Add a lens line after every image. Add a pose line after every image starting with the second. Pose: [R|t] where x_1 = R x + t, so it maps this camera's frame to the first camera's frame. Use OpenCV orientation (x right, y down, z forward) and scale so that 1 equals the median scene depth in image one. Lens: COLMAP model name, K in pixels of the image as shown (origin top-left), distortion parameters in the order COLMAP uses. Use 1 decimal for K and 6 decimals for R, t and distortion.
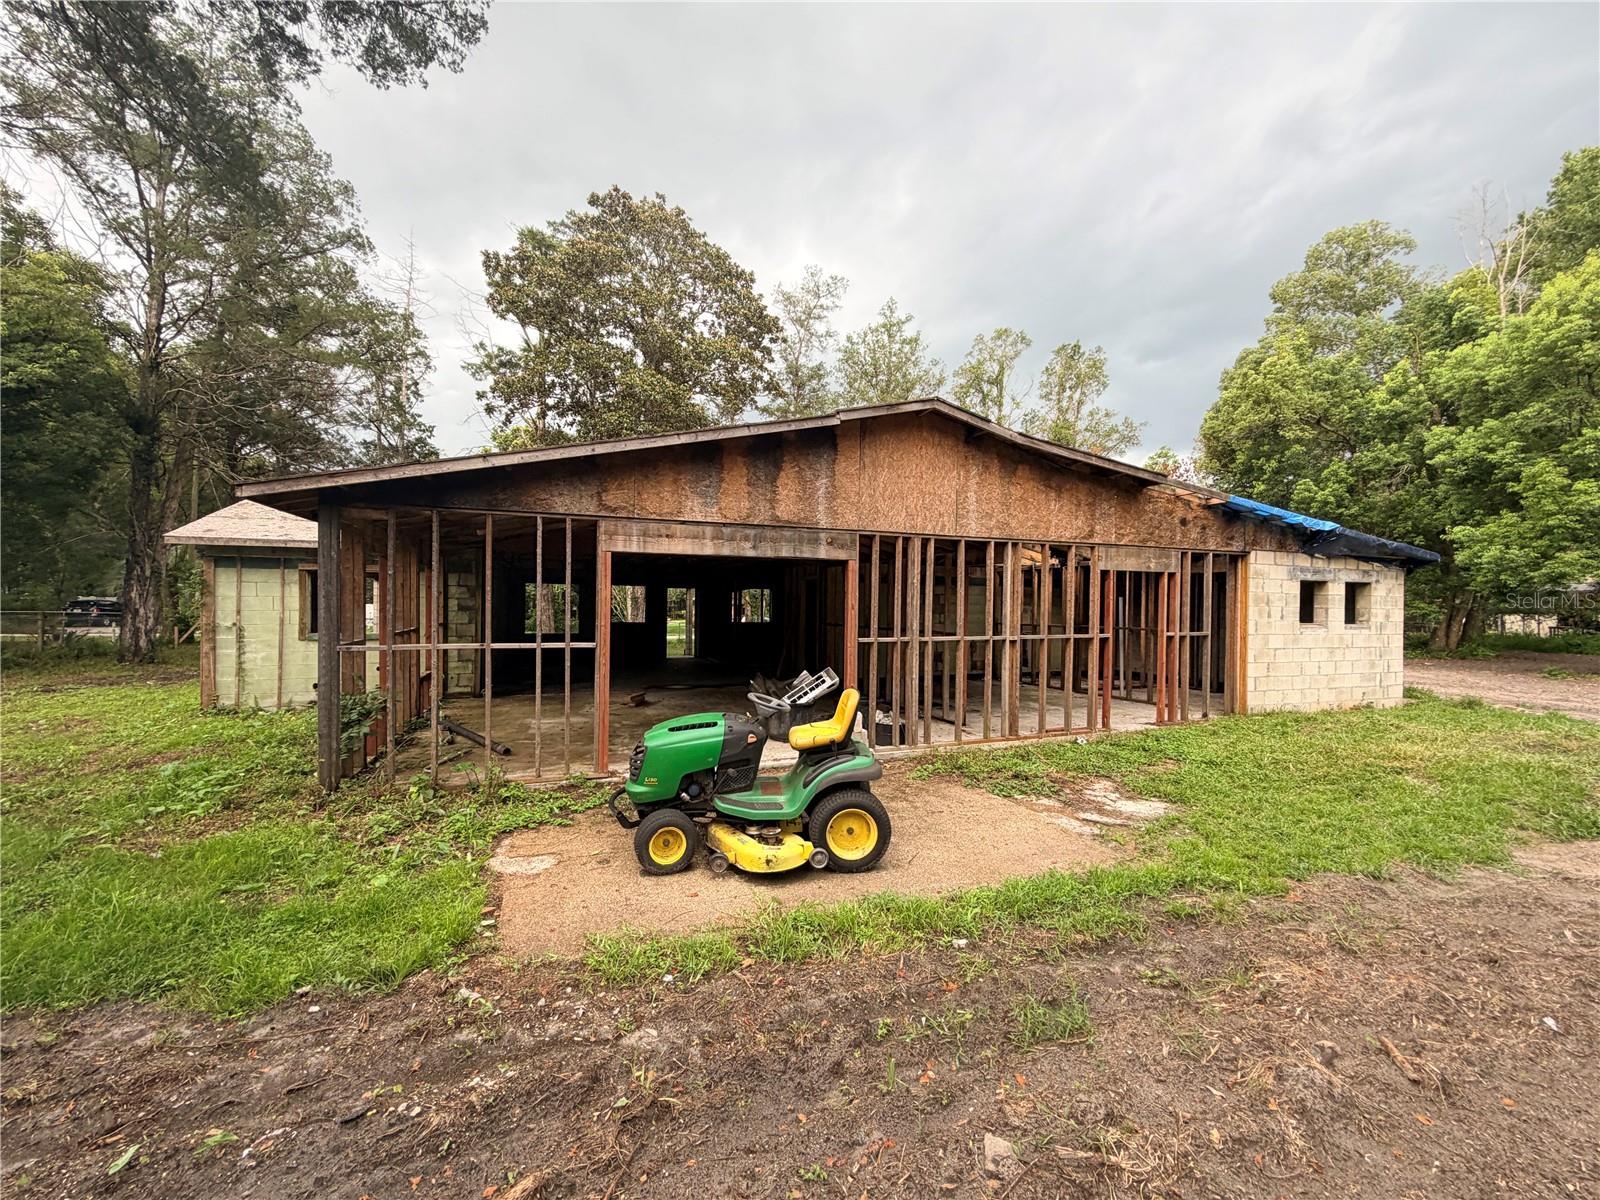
lens RADIAL K [[633.8, 0, 797.5], [0, 633.8, 602.7], [0, 0, 1]] dist [0.000030, 0.000224]
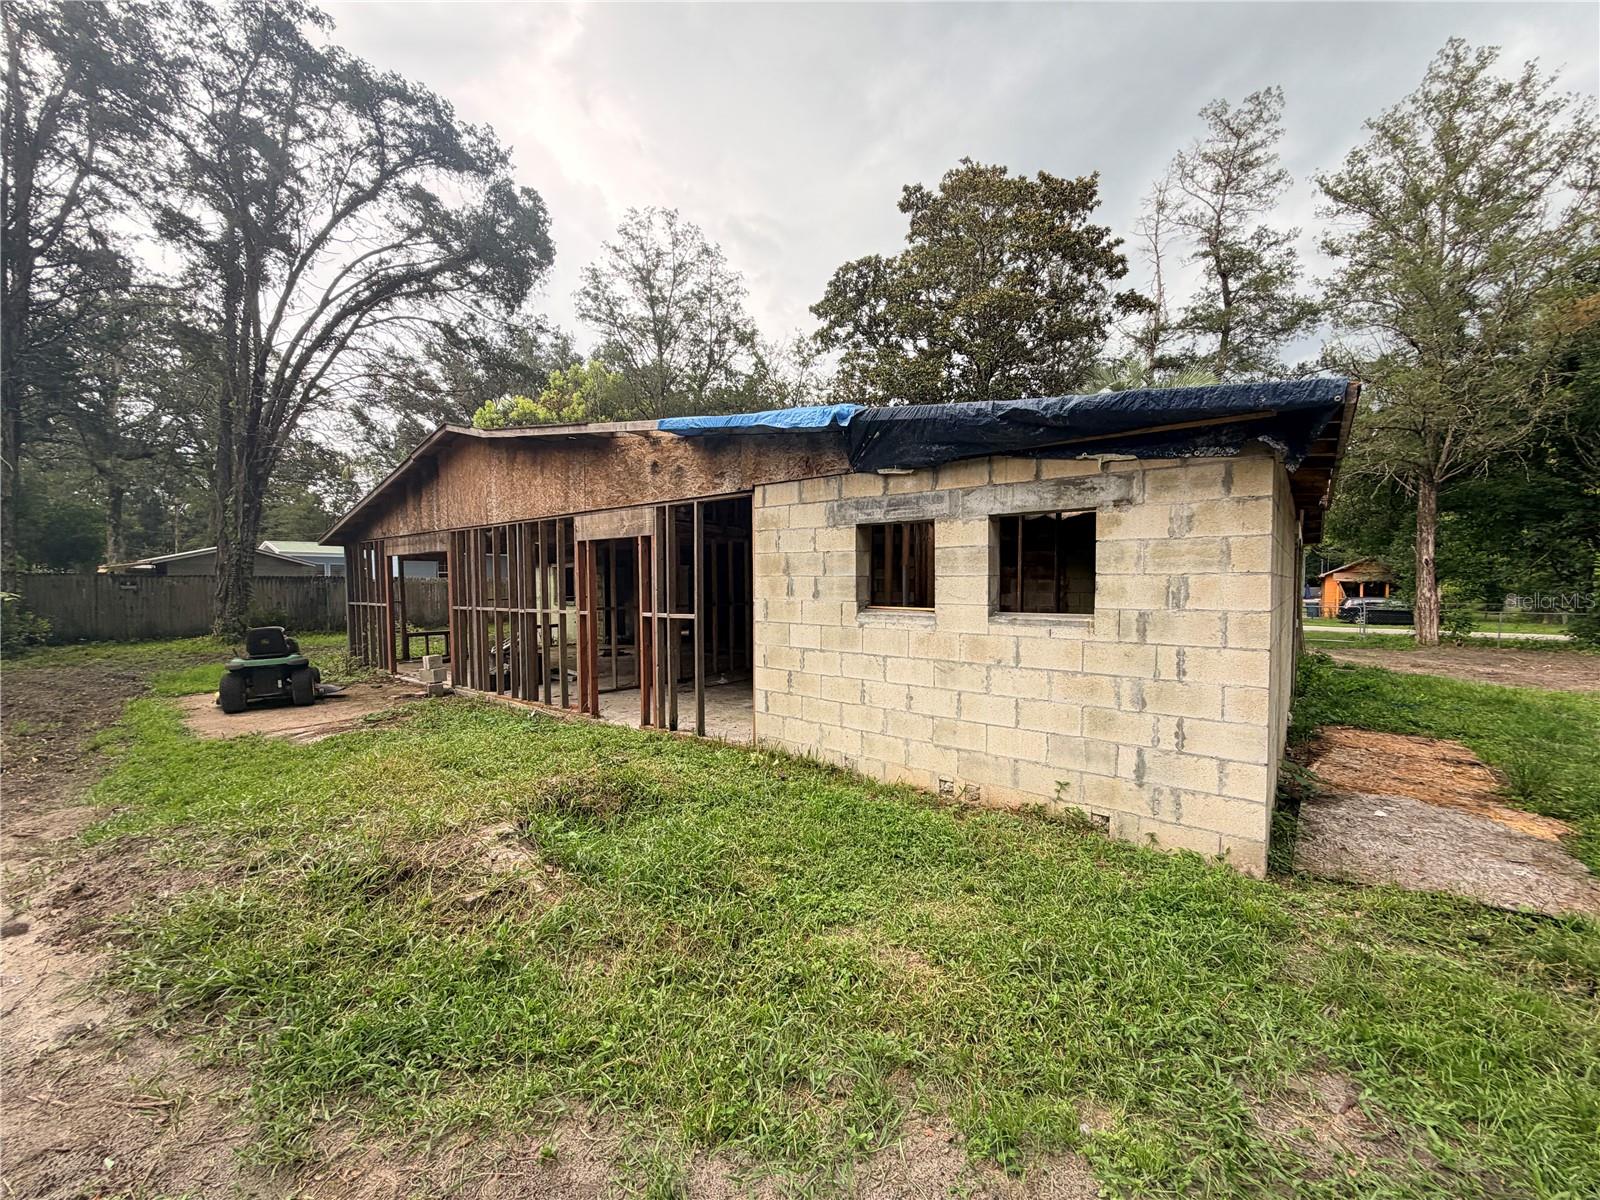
lens RADIAL K [[633.8, 0, 797.5], [0, 633.8, 602.7], [0, 0, 1]] dist [0.000030, 0.000224]
pose [[0.504999, 0.012663, -0.863027, 1.238462], [0.009228, 0.999756, 0.020068, 0.018606], [0.863070, -0.018099, 0.504759, 0.696645]]
